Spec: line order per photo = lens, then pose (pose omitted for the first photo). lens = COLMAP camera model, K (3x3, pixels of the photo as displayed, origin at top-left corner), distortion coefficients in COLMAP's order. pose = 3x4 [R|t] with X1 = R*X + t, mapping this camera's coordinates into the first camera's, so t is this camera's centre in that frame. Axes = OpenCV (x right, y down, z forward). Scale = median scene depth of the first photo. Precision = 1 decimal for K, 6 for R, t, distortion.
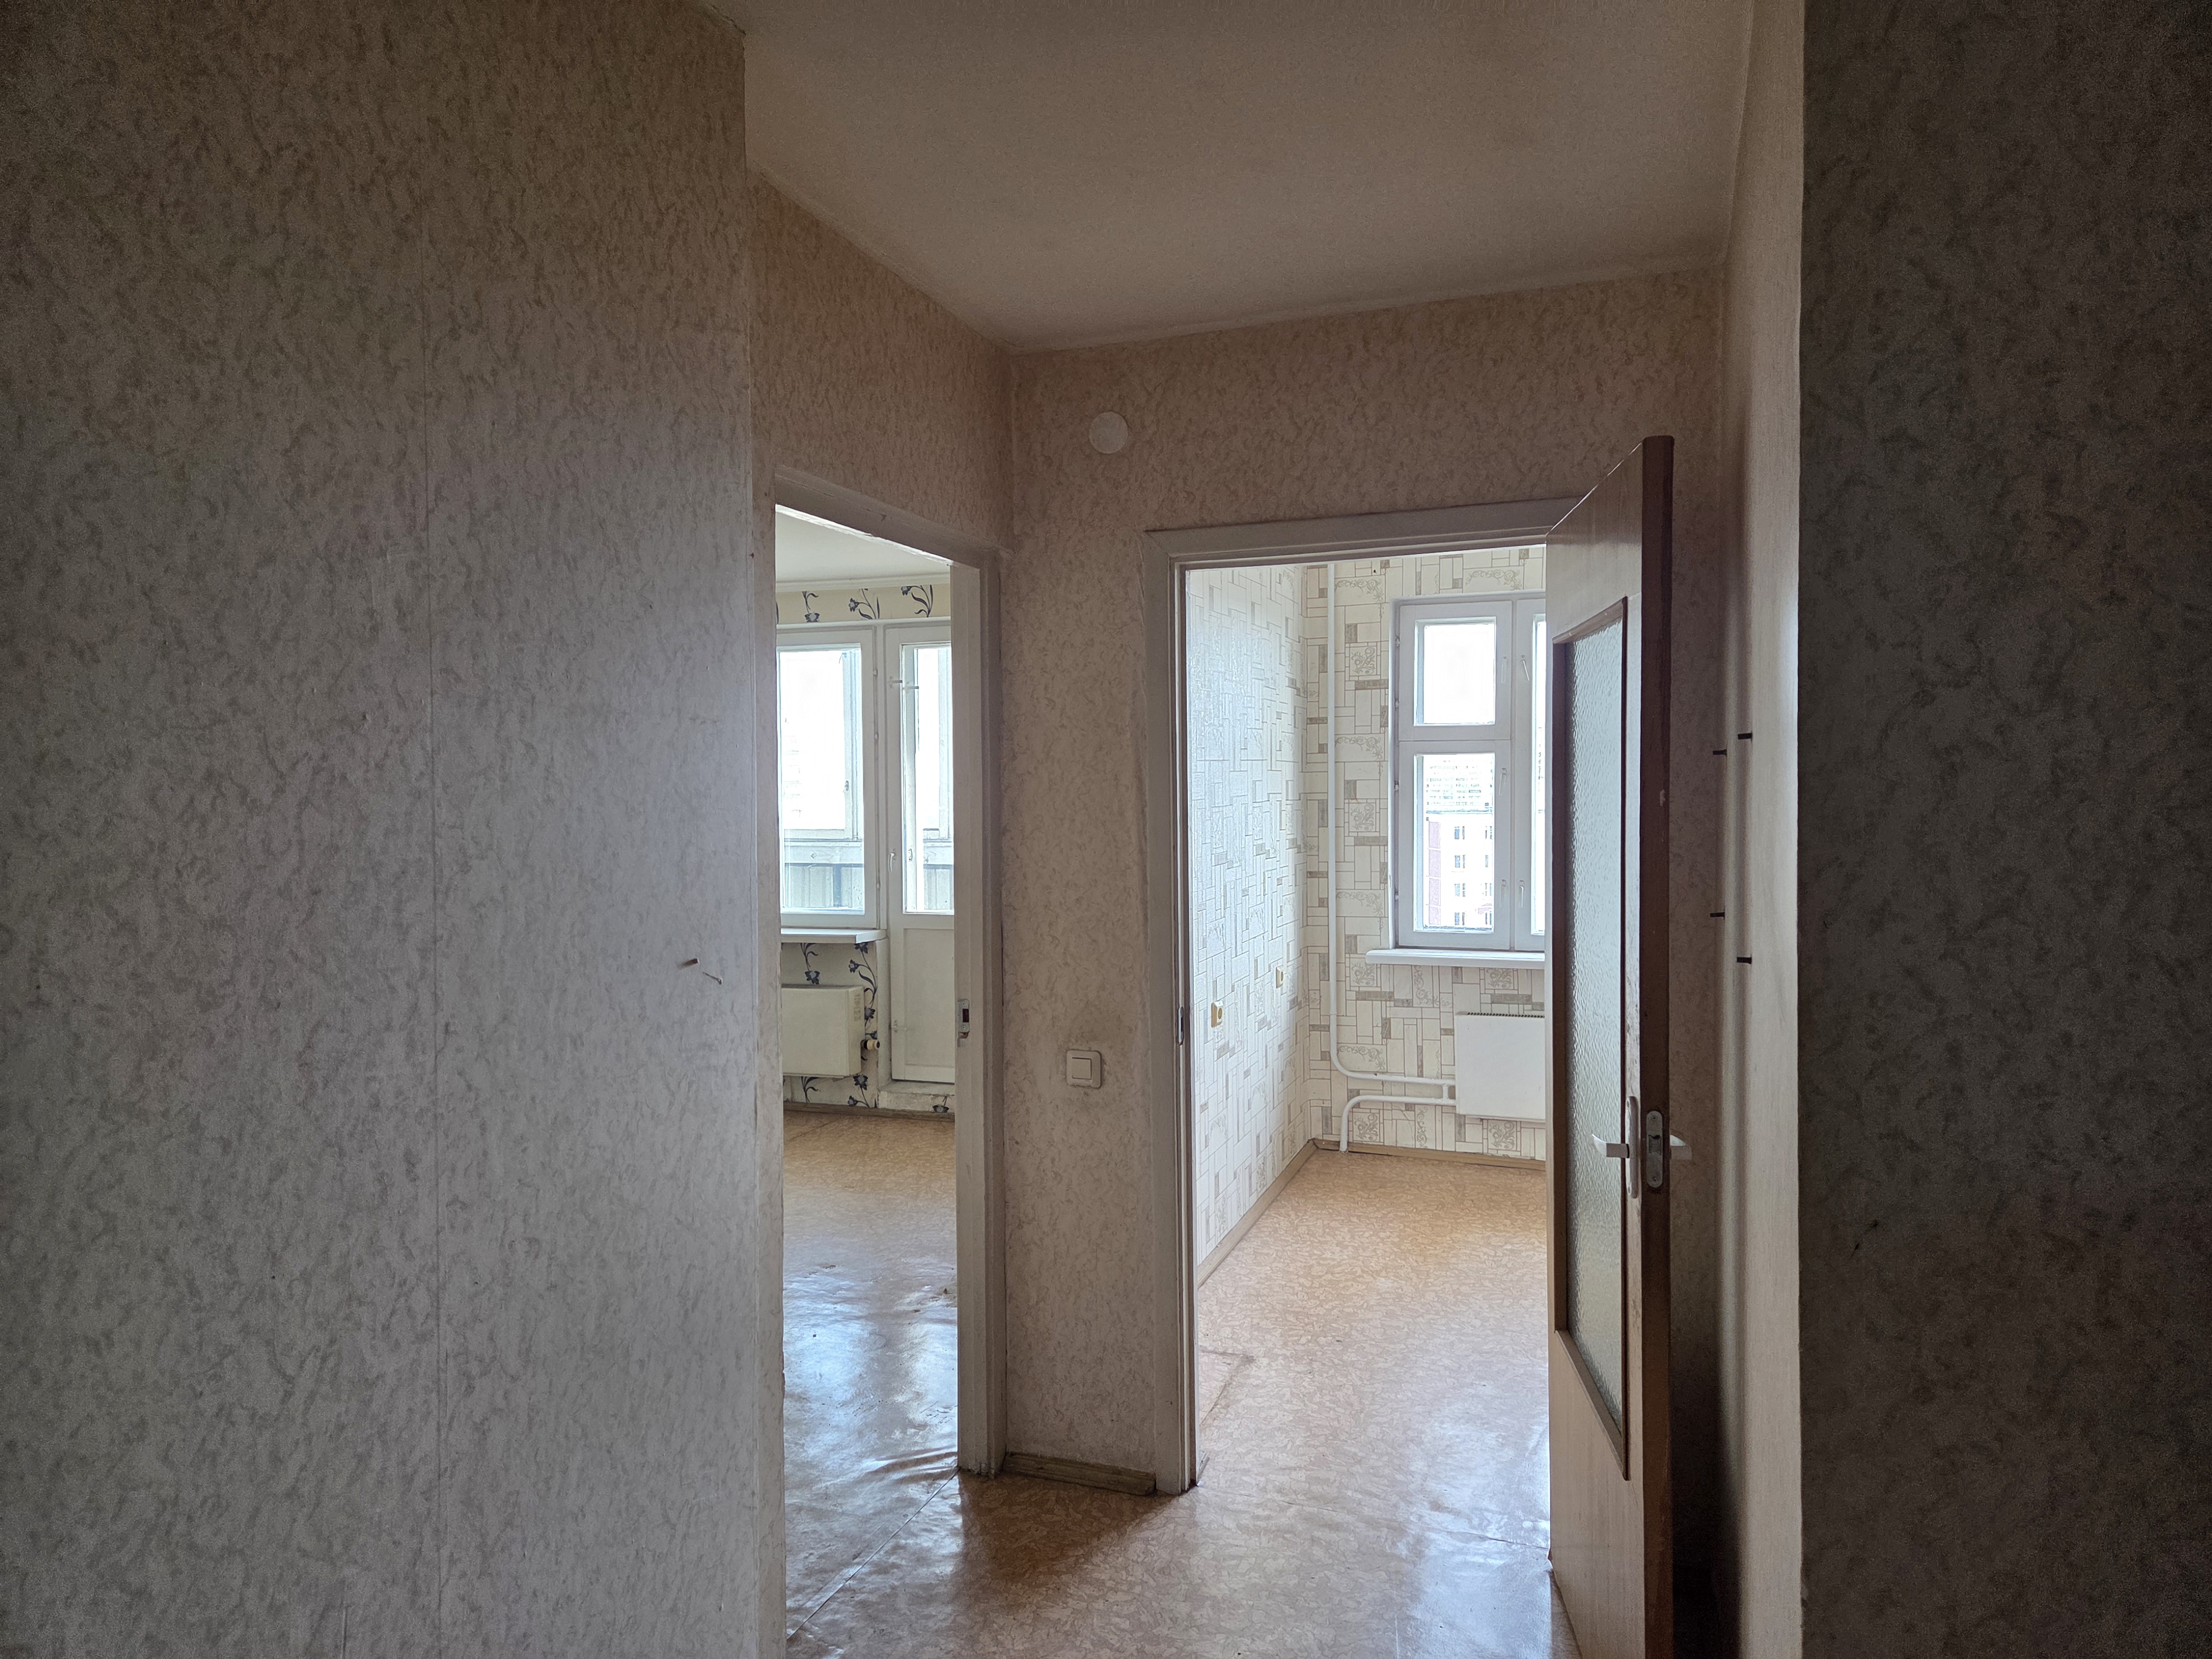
lens RADIAL K [[1468.6, 0, 1126.9], [0, 1468.6, 829.9], [0, 0, 1]] dist [0.058670, -0.037106]
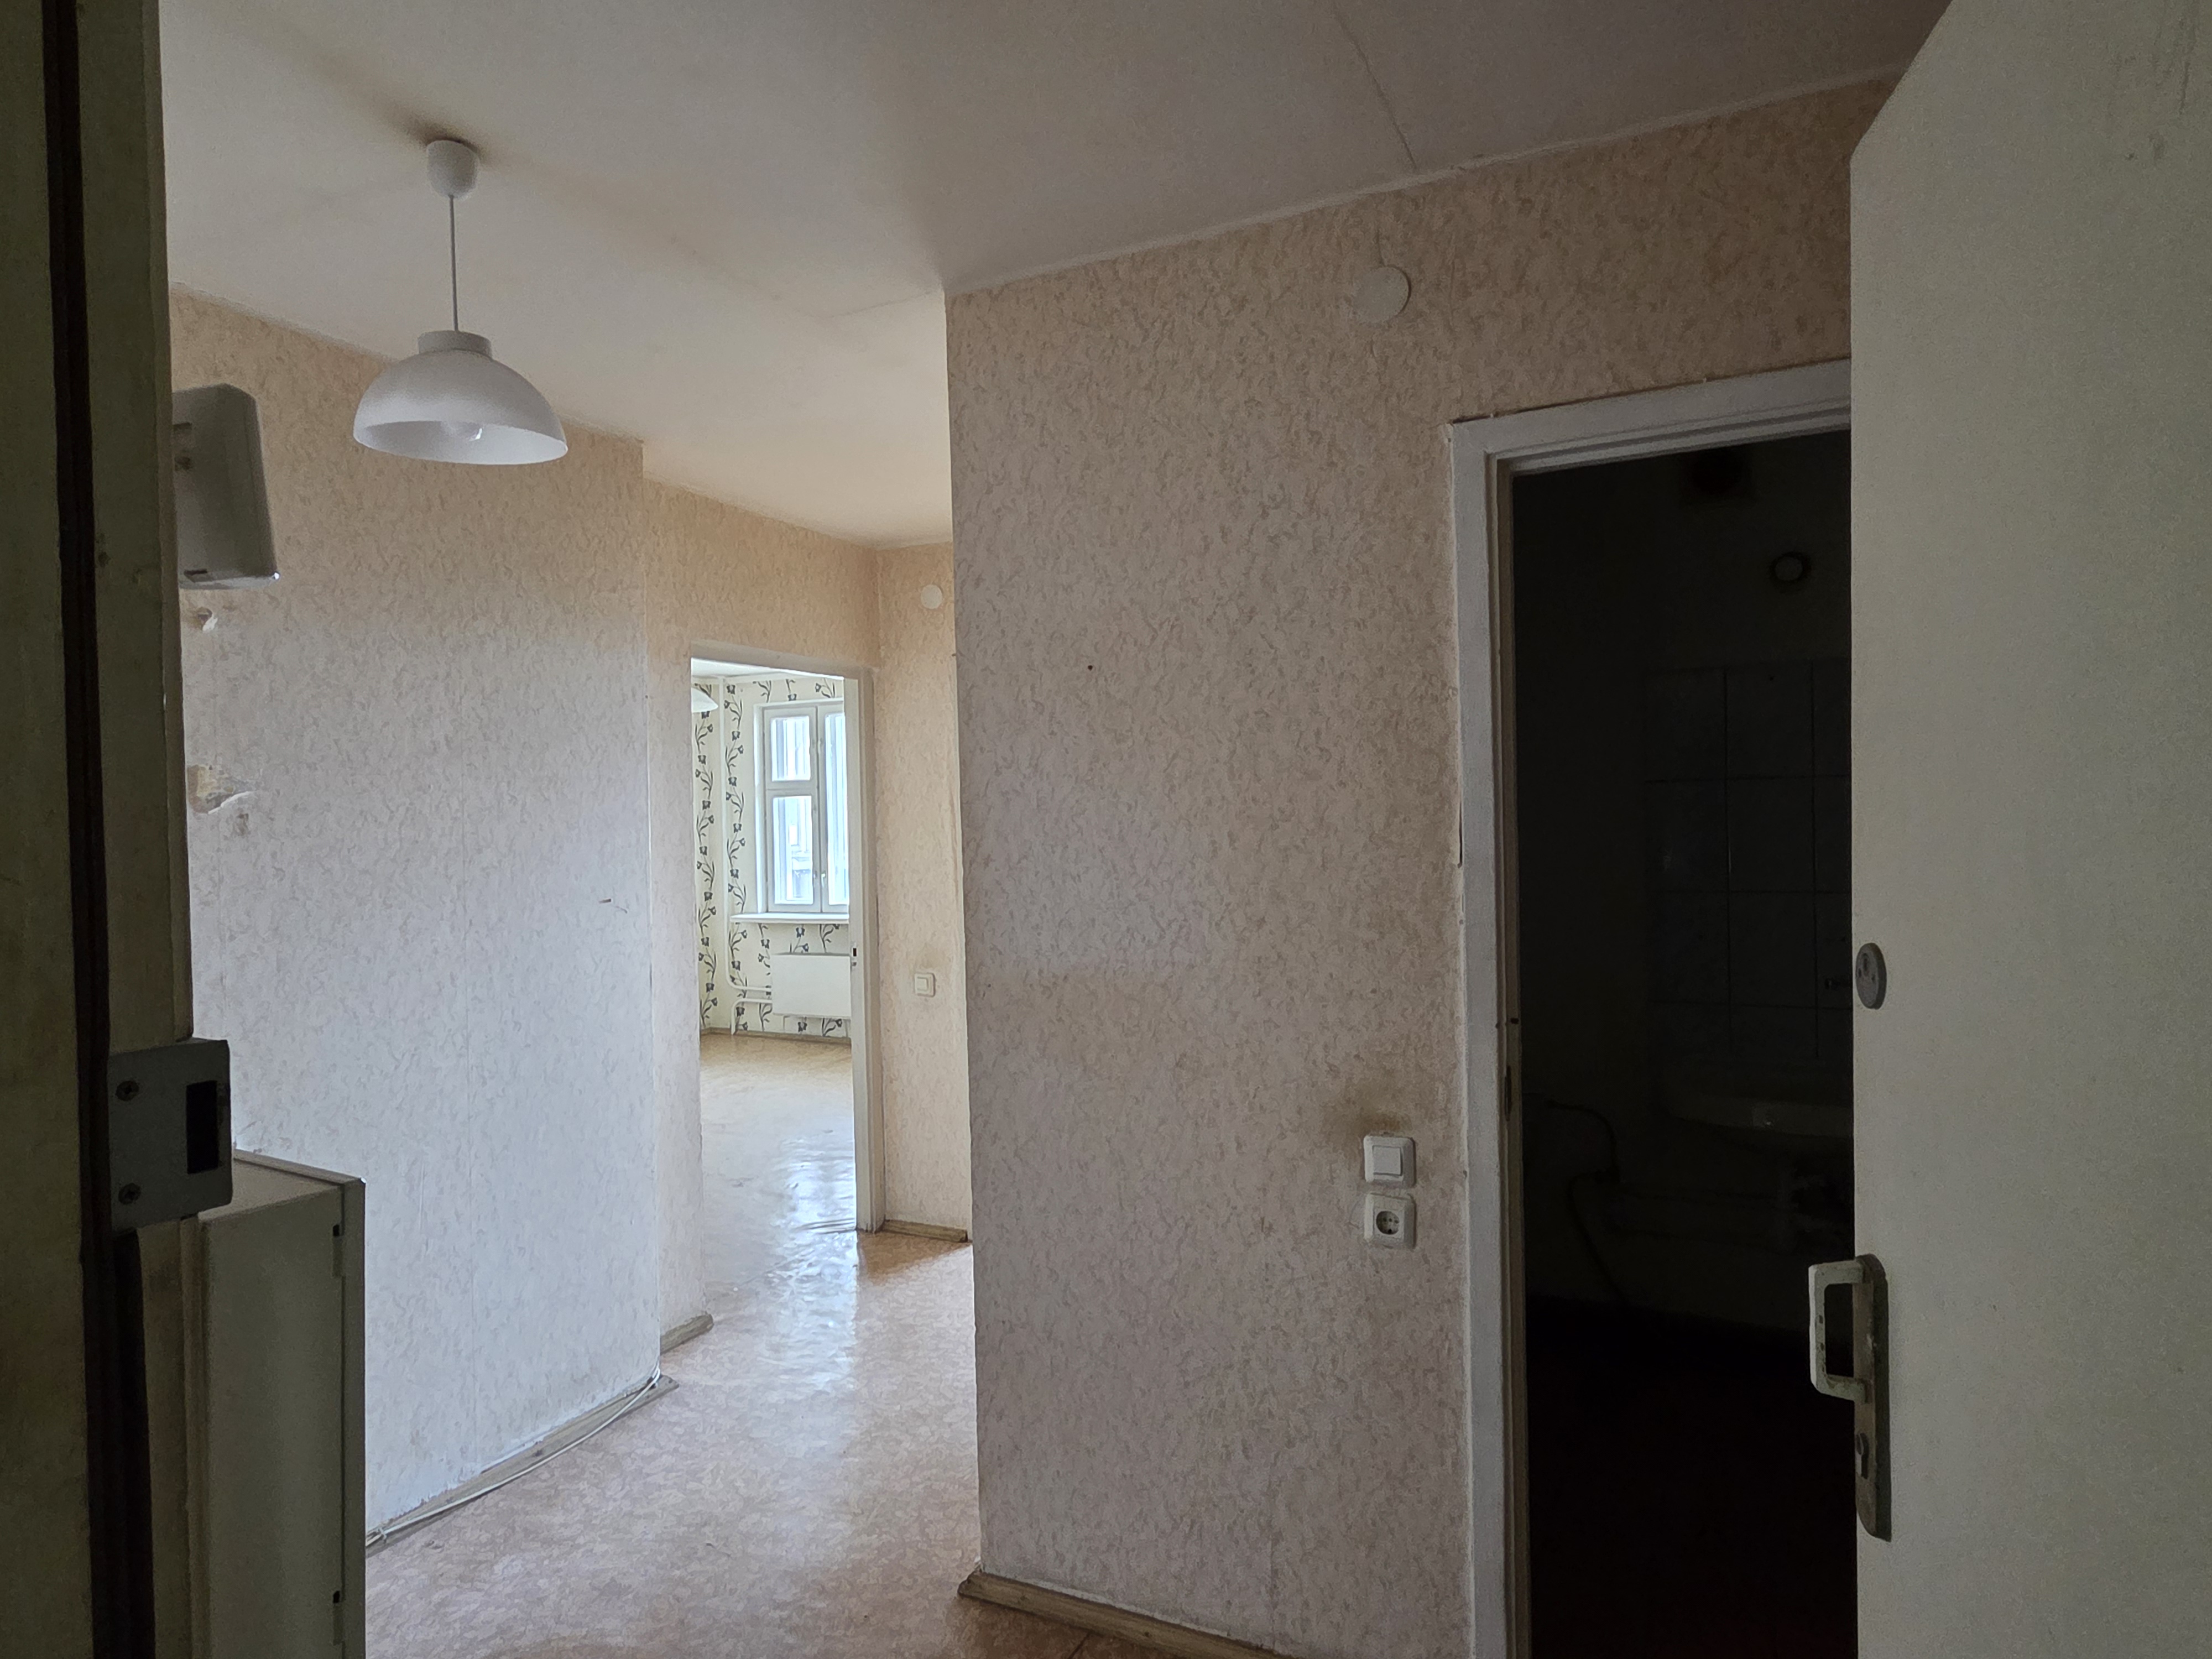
lens RADIAL K [[1247.3, 0, 1108.2], [0, 1247.3, 826.6], [0, 0, 1]] dist [0.008403, 0.007977]
pose [[0.995118, -0.011946, -0.097971, 0.716792], [0.010364, 0.999808, -0.016639, 0.030192], [0.098151, 0.015542, 0.995050, -0.828061]]
